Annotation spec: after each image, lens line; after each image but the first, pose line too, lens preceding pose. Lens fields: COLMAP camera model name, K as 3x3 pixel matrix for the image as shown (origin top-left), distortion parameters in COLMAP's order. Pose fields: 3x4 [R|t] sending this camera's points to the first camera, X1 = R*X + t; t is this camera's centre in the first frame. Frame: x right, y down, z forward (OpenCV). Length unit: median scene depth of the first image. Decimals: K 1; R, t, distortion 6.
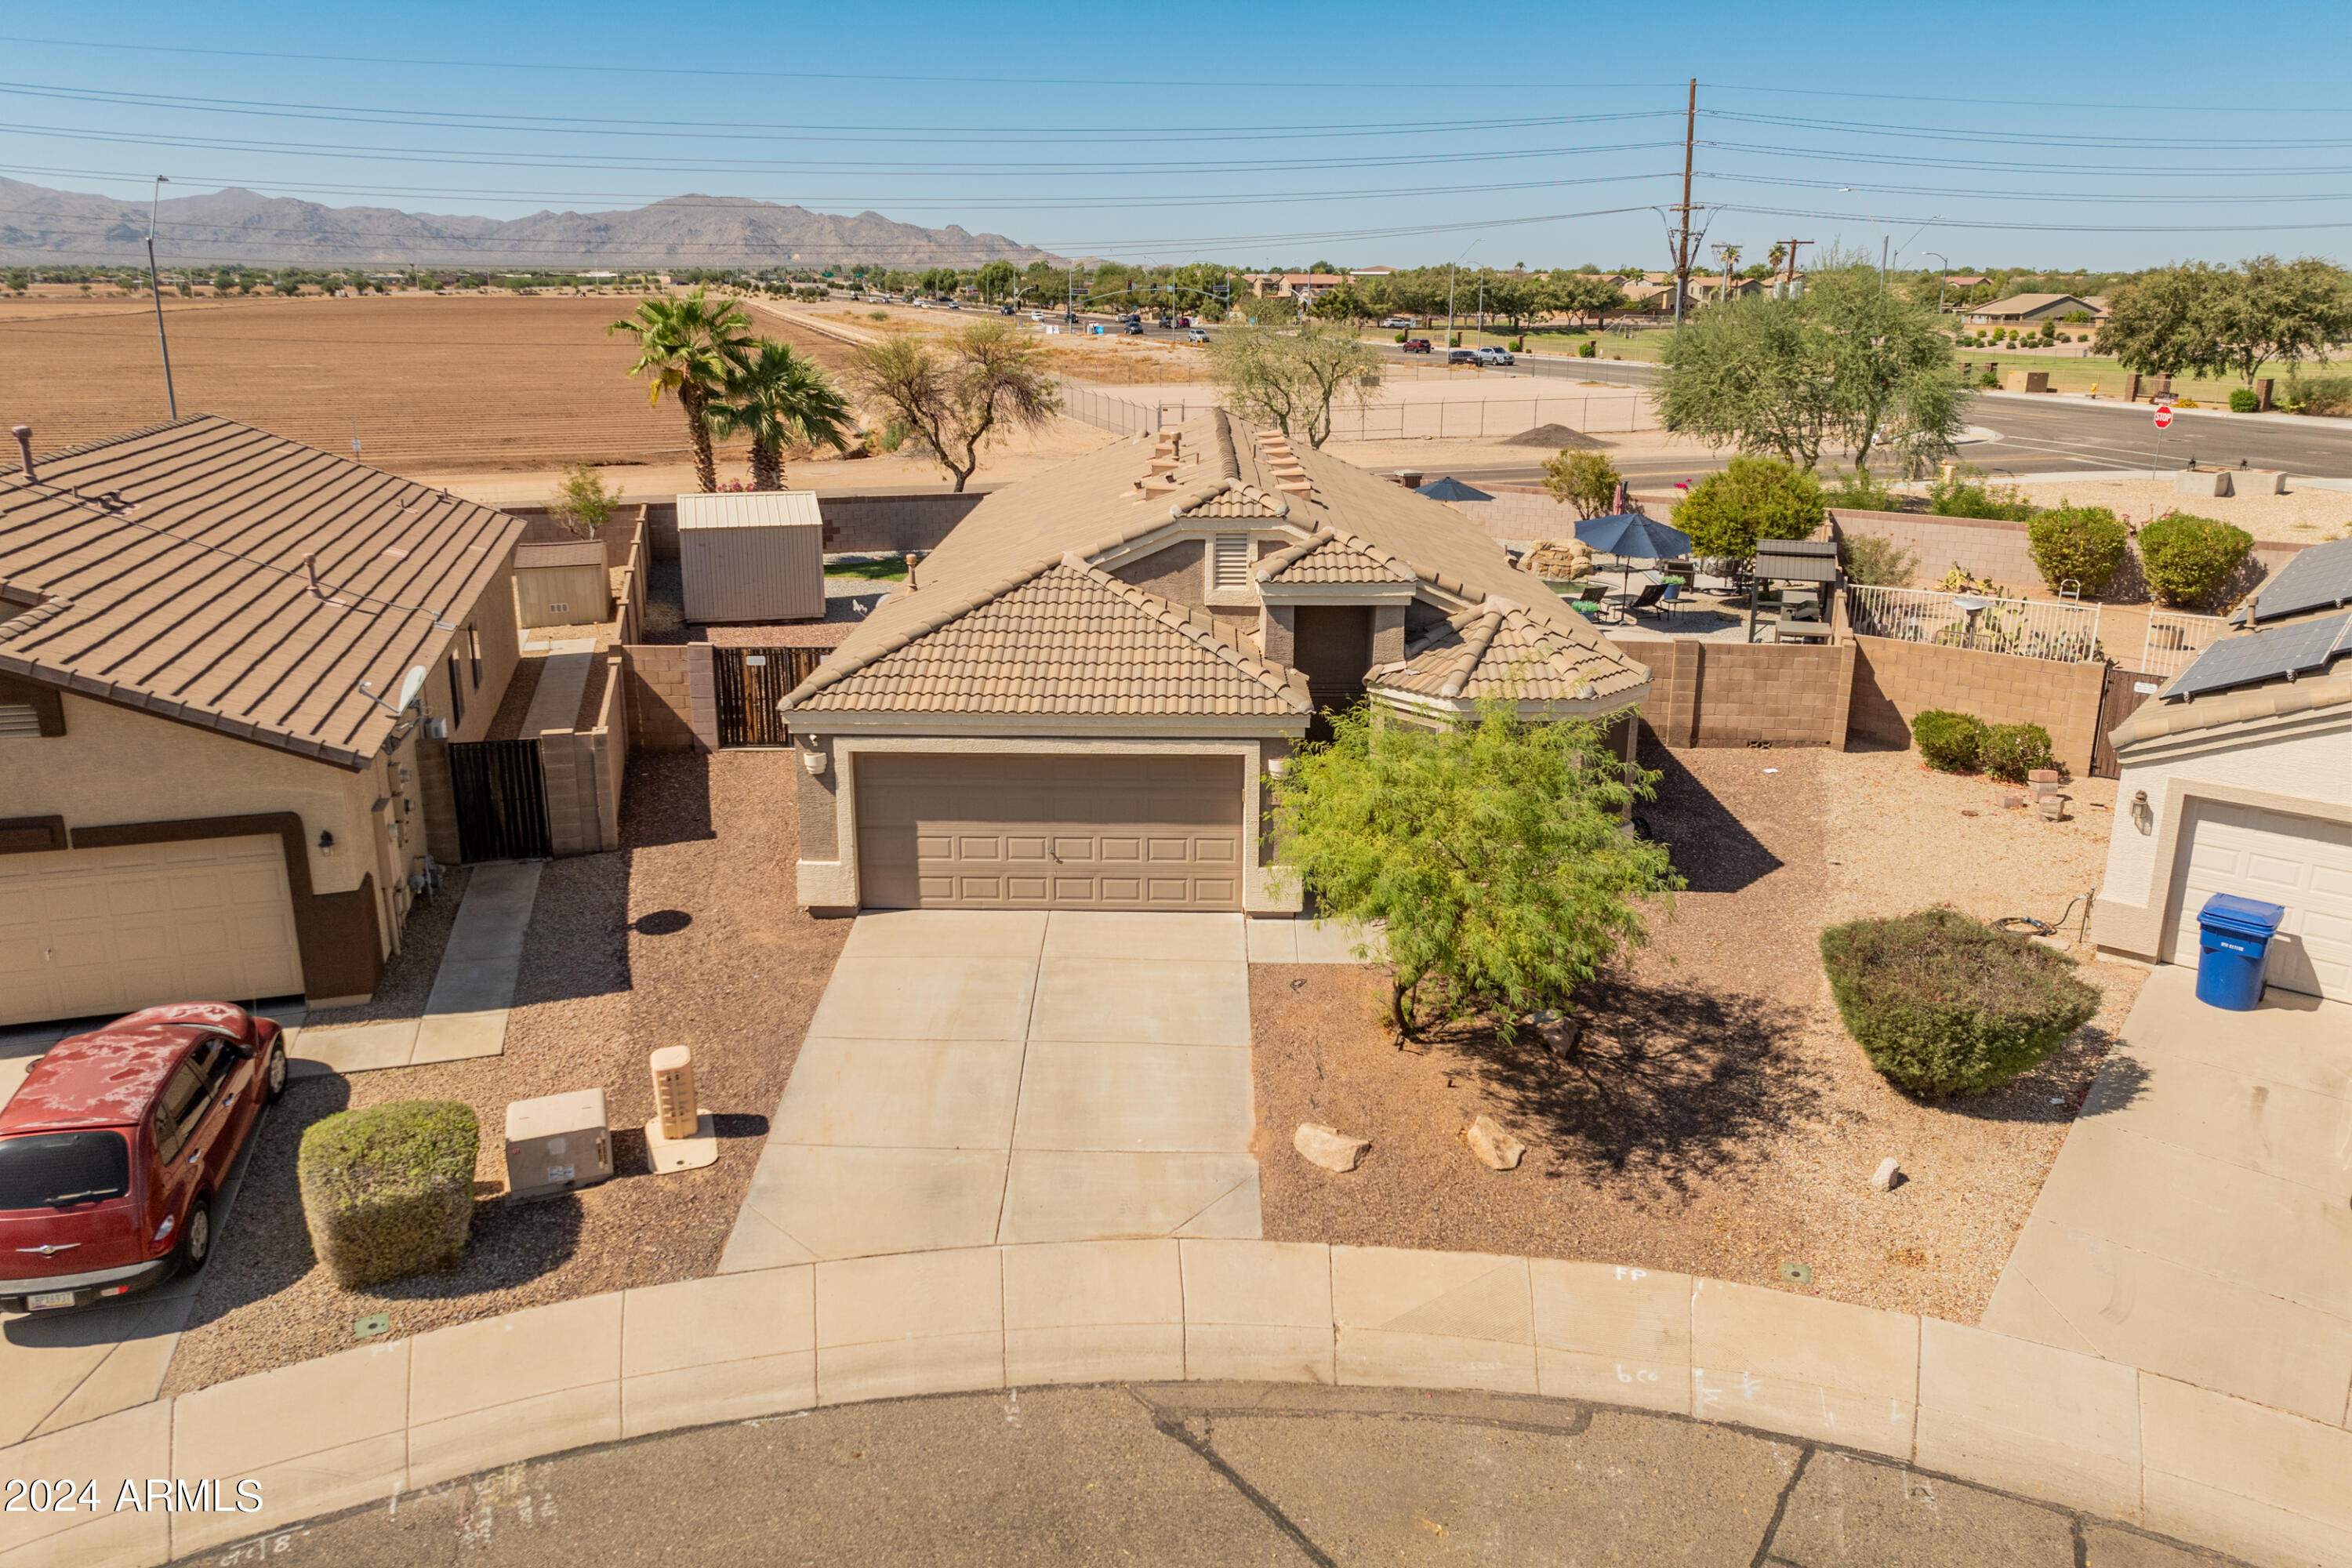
lens RADIAL K [[1620.6, 0, 1174.9], [0, 1620.6, 755.0], [0, 0, 1]] dist [-0.003282, -0.002427]
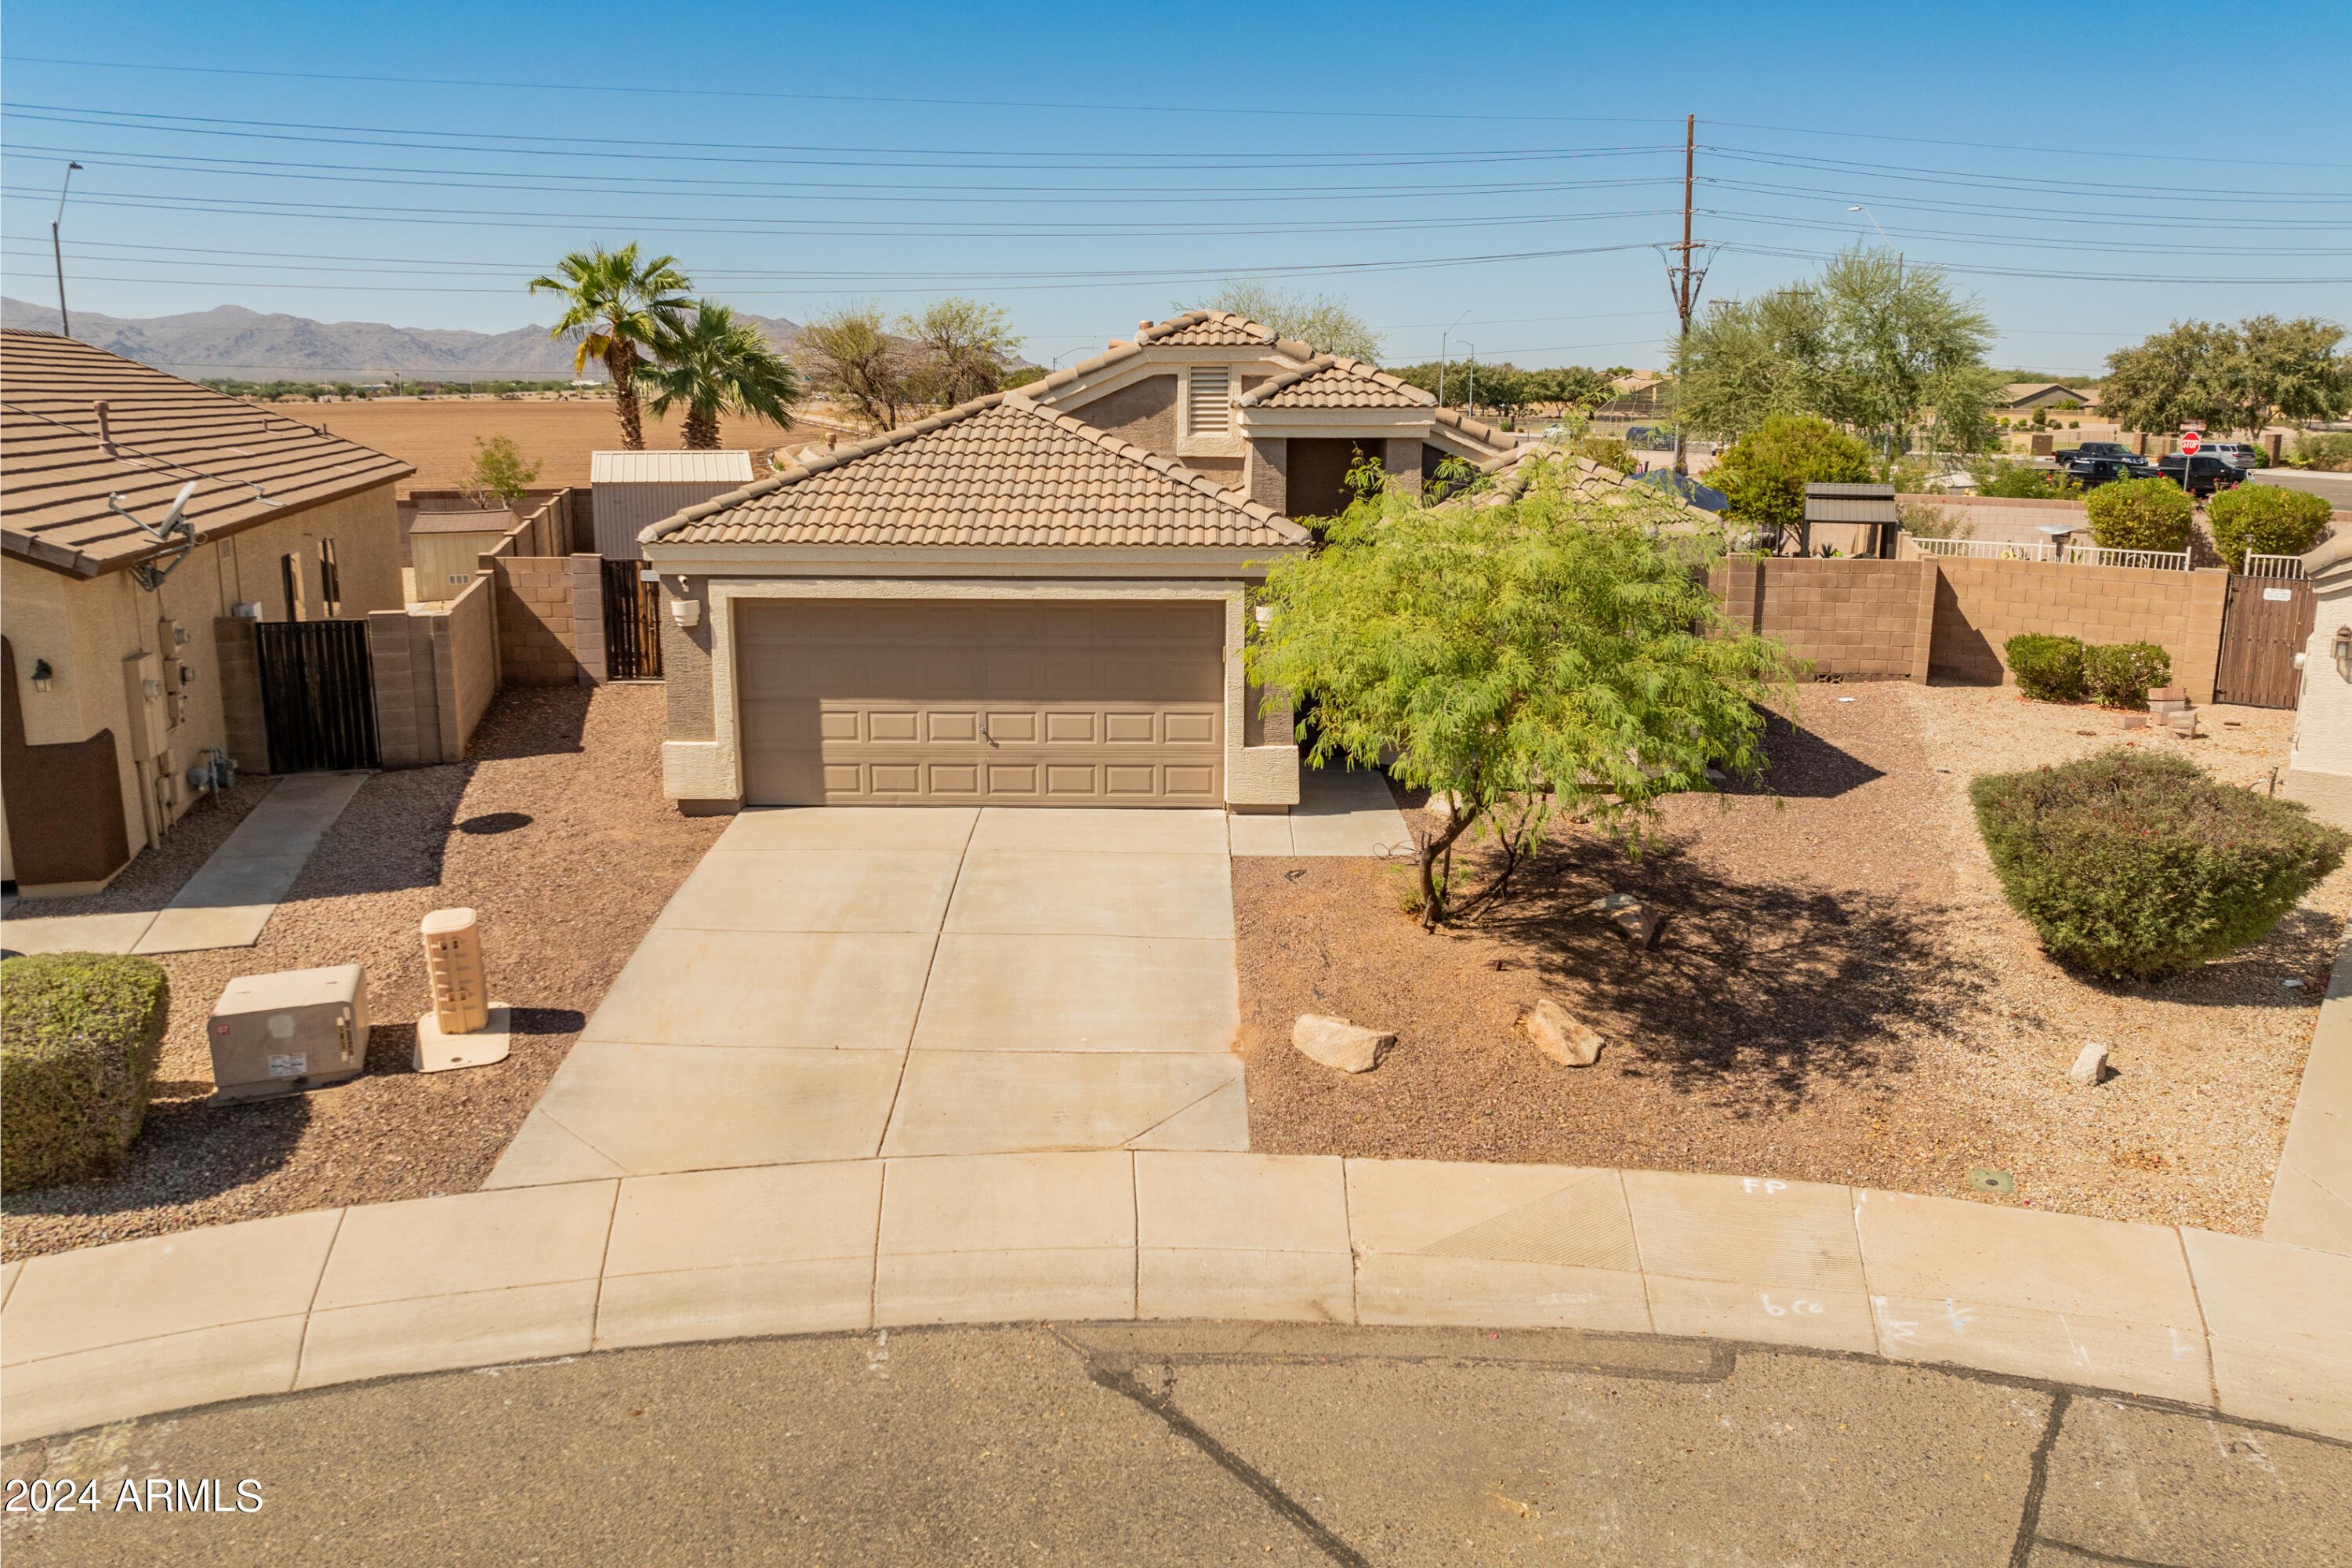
lens RADIAL K [[1649.0, 0, 1177.4], [0, 1649.0, 773.3], [0, 0, 1]] dist [-0.043105, 0.013022]
pose [[0.999956, -0.001789, 0.009157, 0.013367], [0.002329, 0.998238, -0.059289, 0.149316], [-0.009035, 0.059308, 0.998199, 0.223908]]
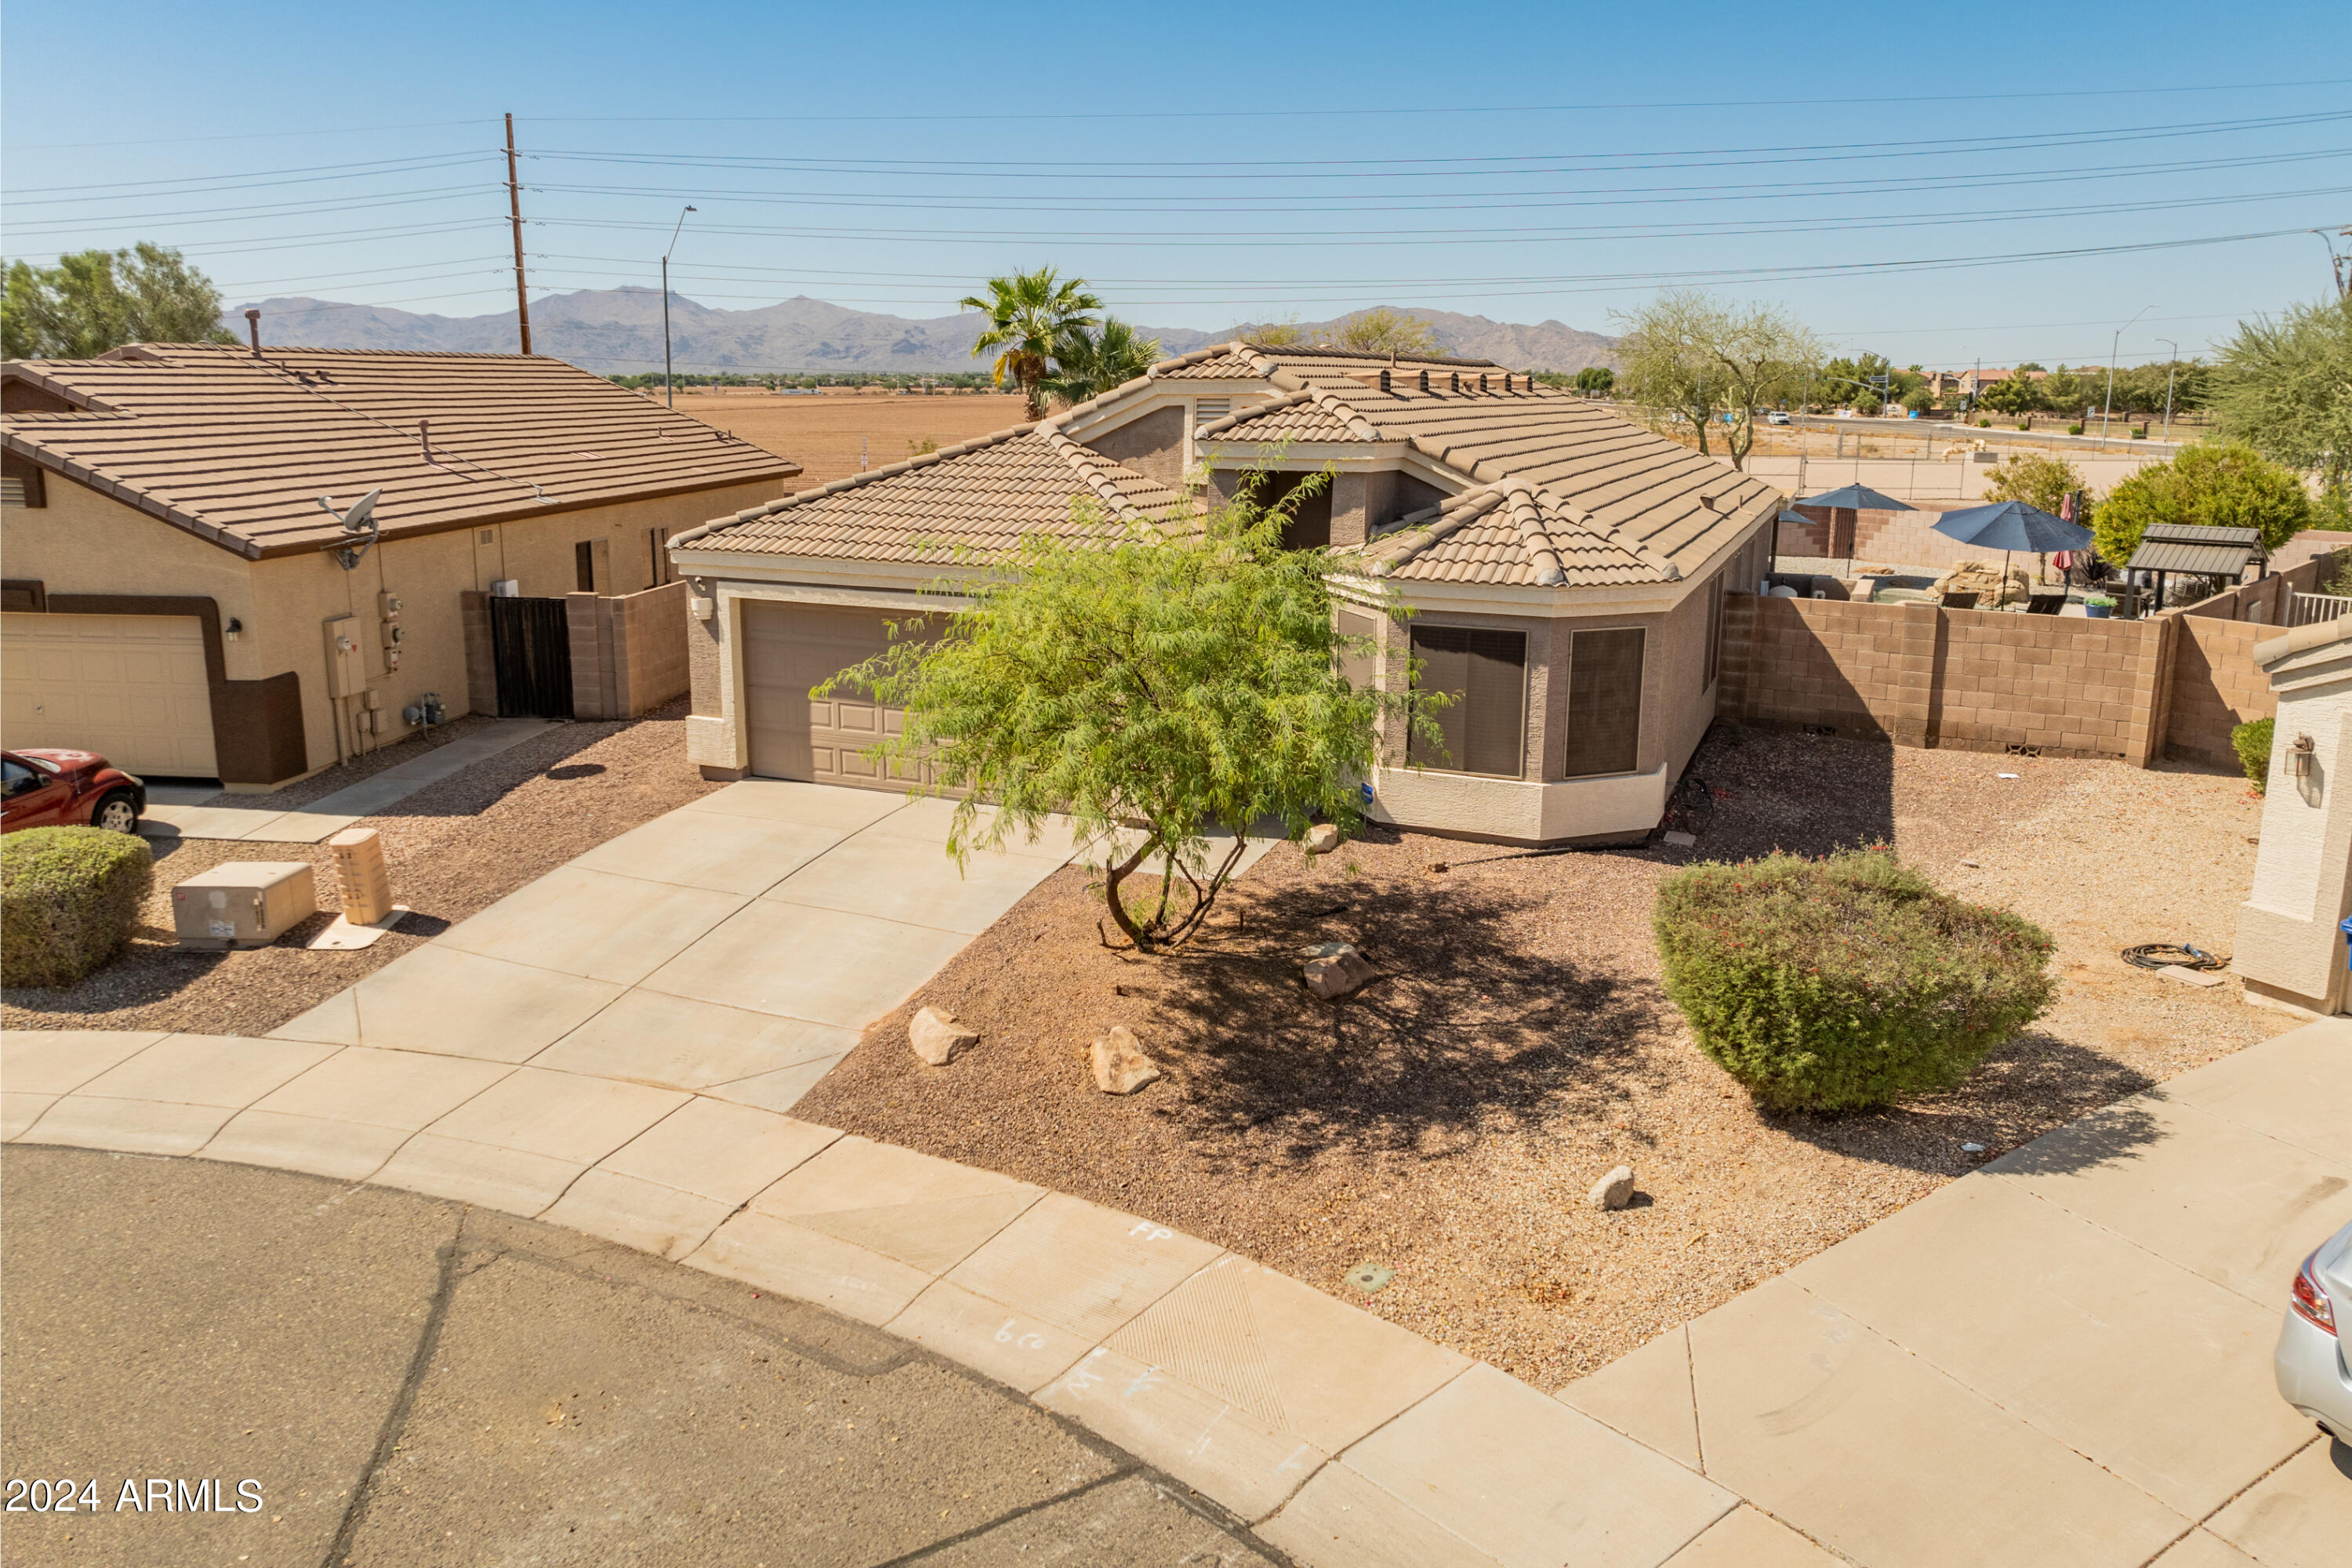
lens RADIAL K [[1649.0, 0, 1177.4], [0, 1649.0, 773.3], [0, 0, 1]] dist [-0.043105, 0.013022]
pose [[0.921256, 0.090160, -0.378364, 0.456005], [-0.111464, 0.993161, -0.034738, 0.116260], [0.372644, 0.074176, 0.925005, 0.255592]]
